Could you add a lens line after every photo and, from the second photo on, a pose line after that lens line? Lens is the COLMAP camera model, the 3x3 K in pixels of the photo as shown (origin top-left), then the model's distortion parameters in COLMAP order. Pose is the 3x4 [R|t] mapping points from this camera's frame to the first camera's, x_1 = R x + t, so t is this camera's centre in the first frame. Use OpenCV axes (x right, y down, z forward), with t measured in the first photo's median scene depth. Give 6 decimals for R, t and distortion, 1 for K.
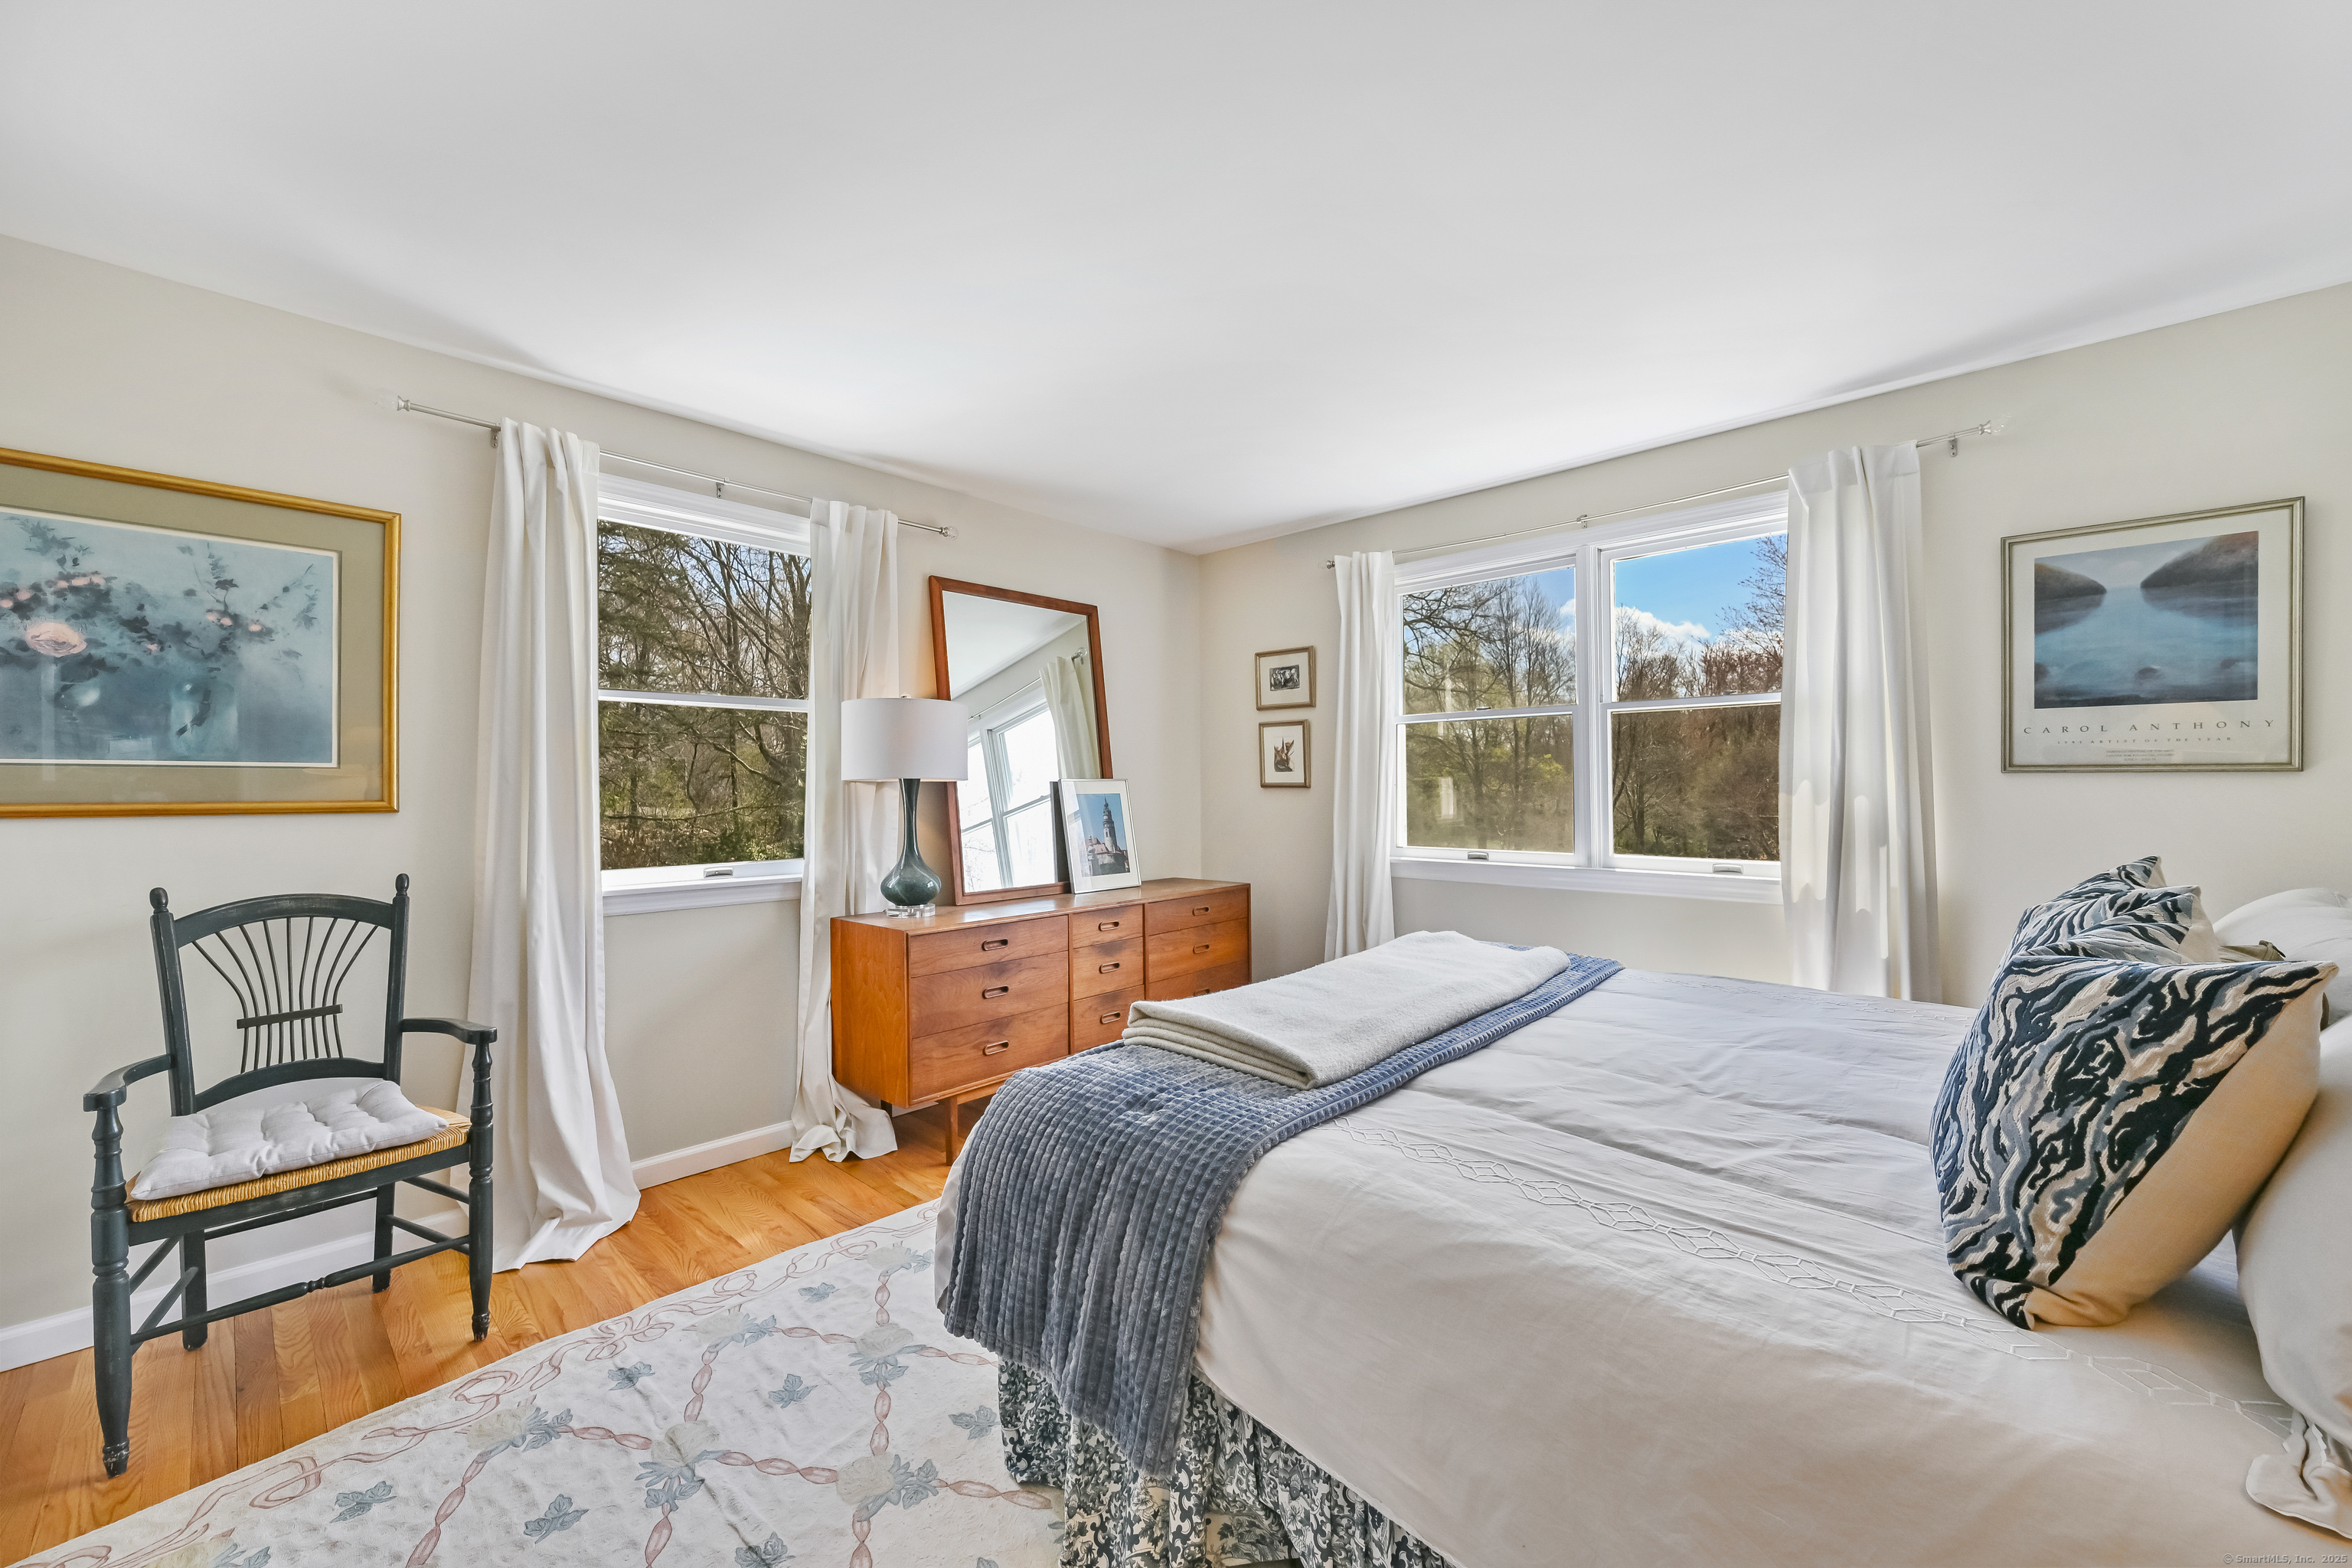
lens RADIAL K [[915.0, 0, 1191.5], [0, 915.0, 787.0], [0, 0, 1]] dist [-0.002160, 0.000476]
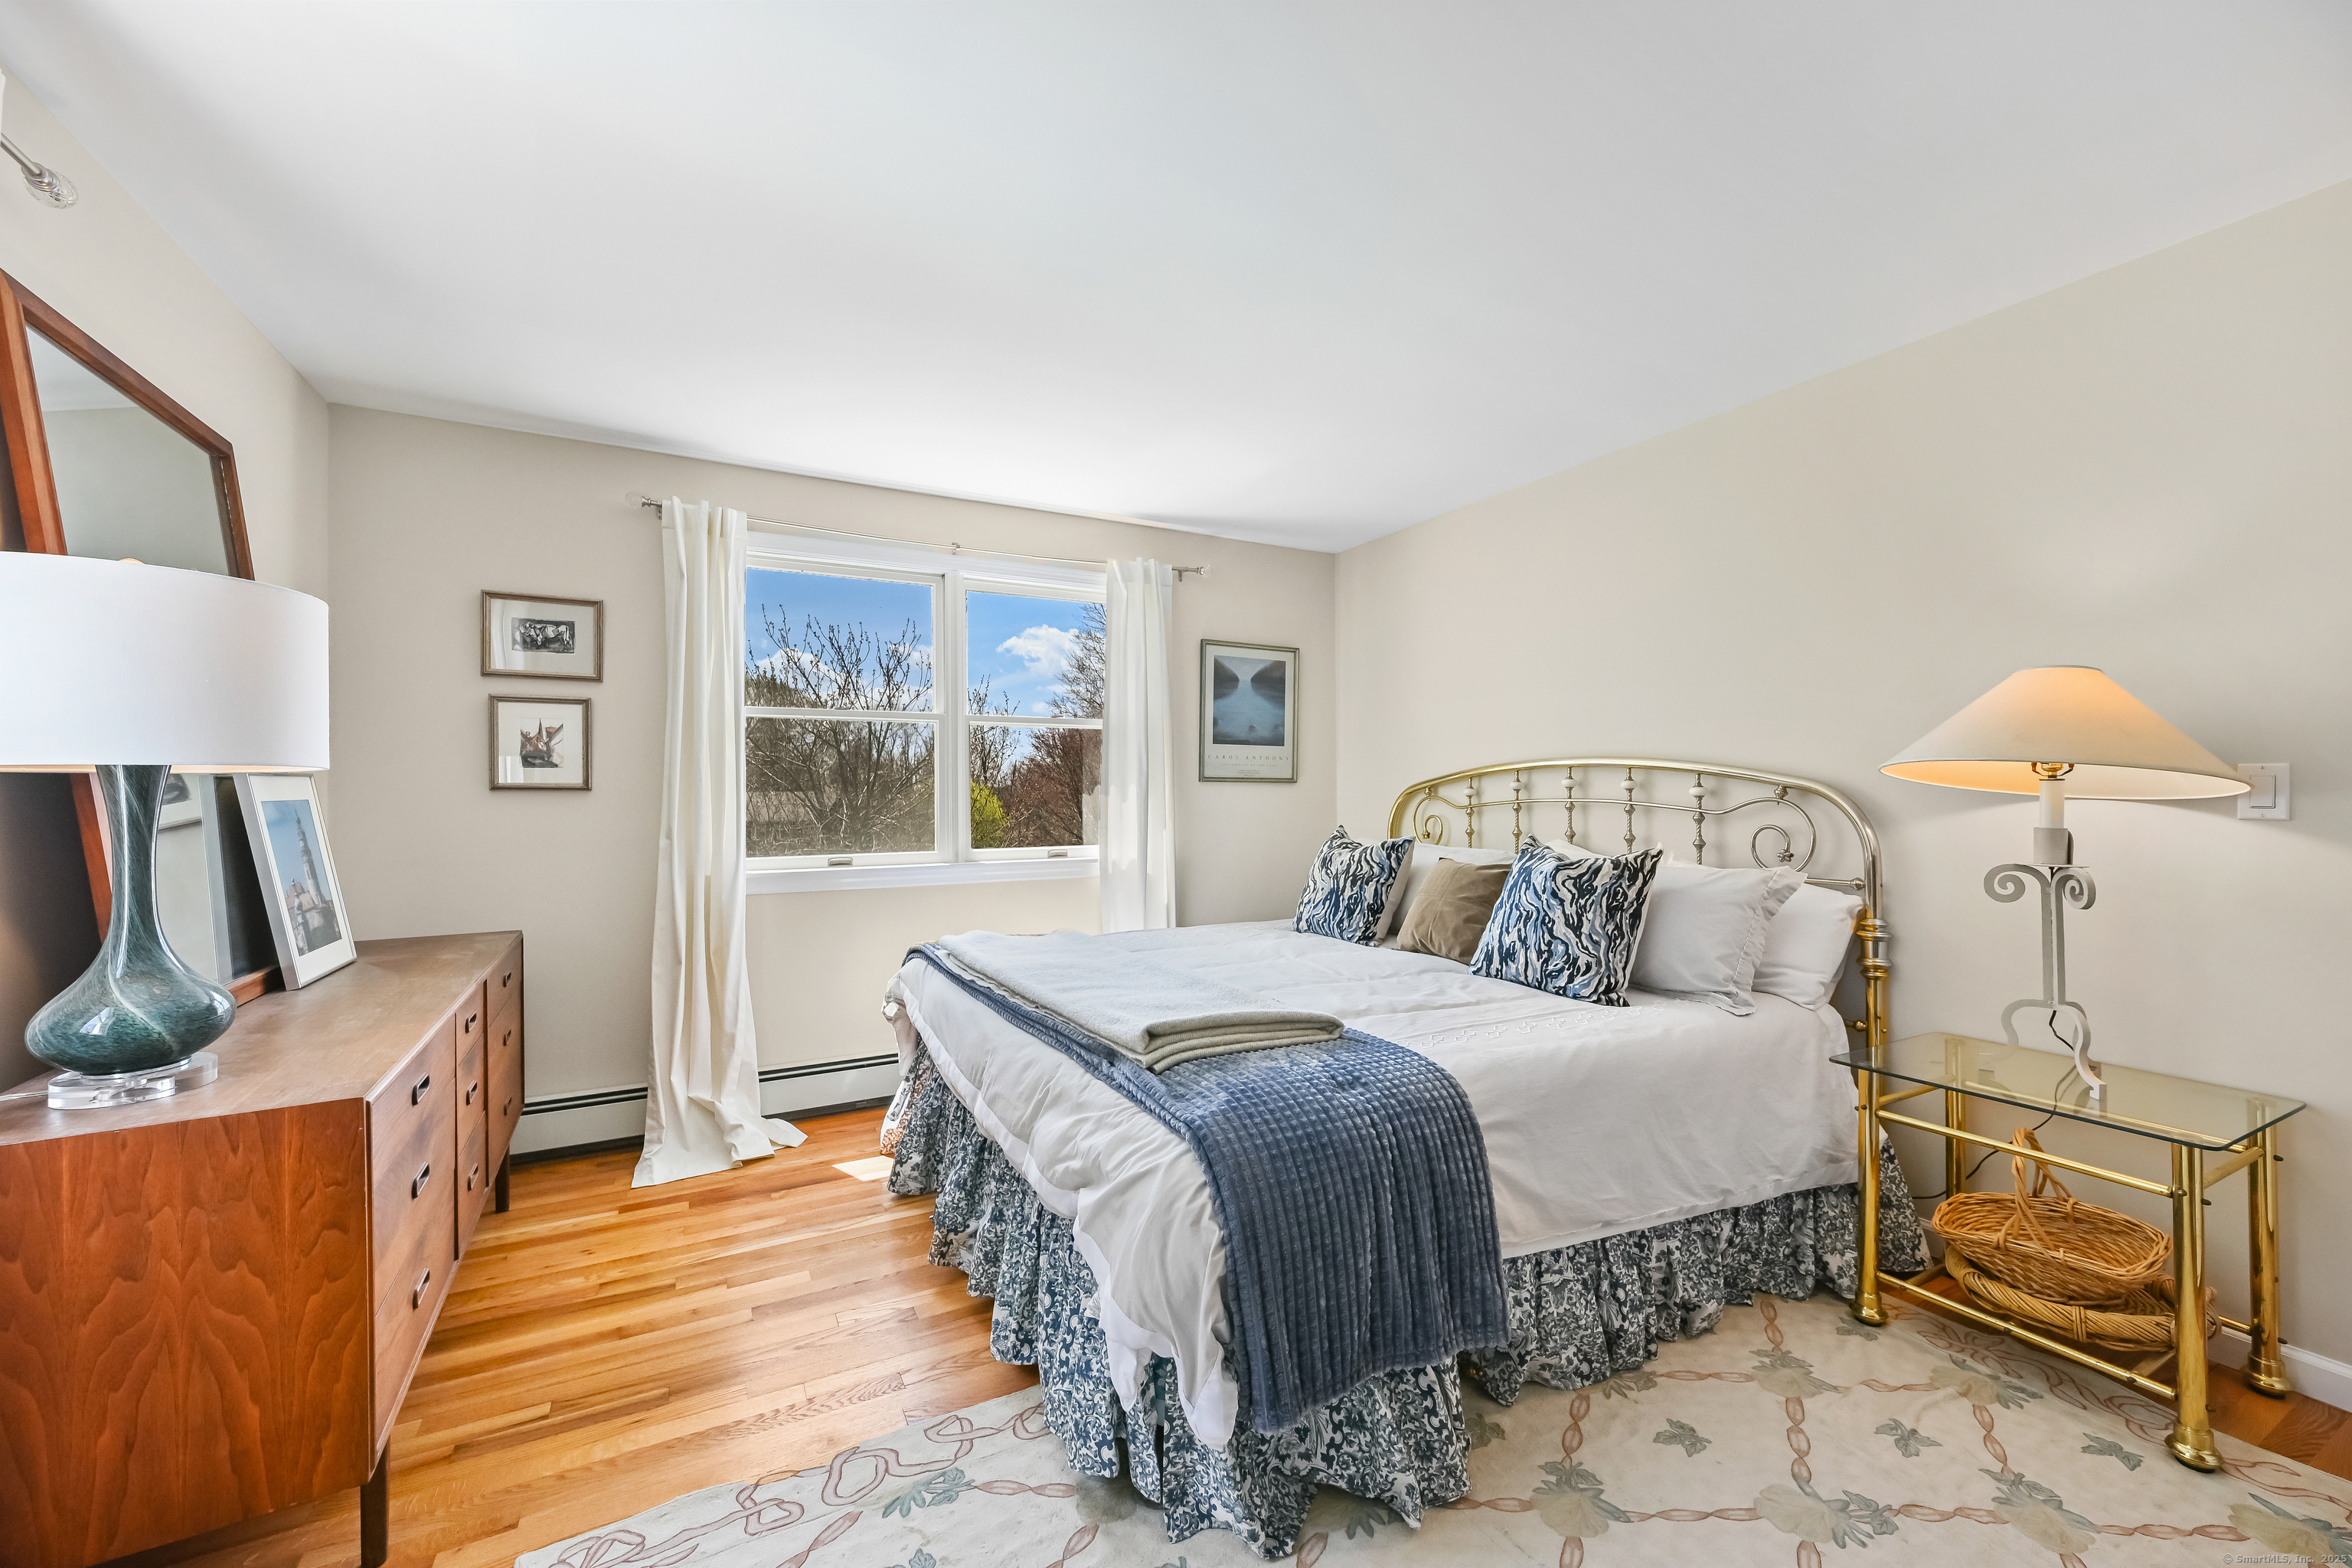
lens RADIAL K [[915.0, 0, 1184.7], [0, 915.0, 783.4], [0, 0, 1]] dist [-0.002160, 0.000476]
pose [[0.317292, 0.010475, 0.948270, -0.683298], [0.000418, 0.999937, -0.011185, 0.005471], [-0.948328, 0.003945, 0.317268, 0.507848]]
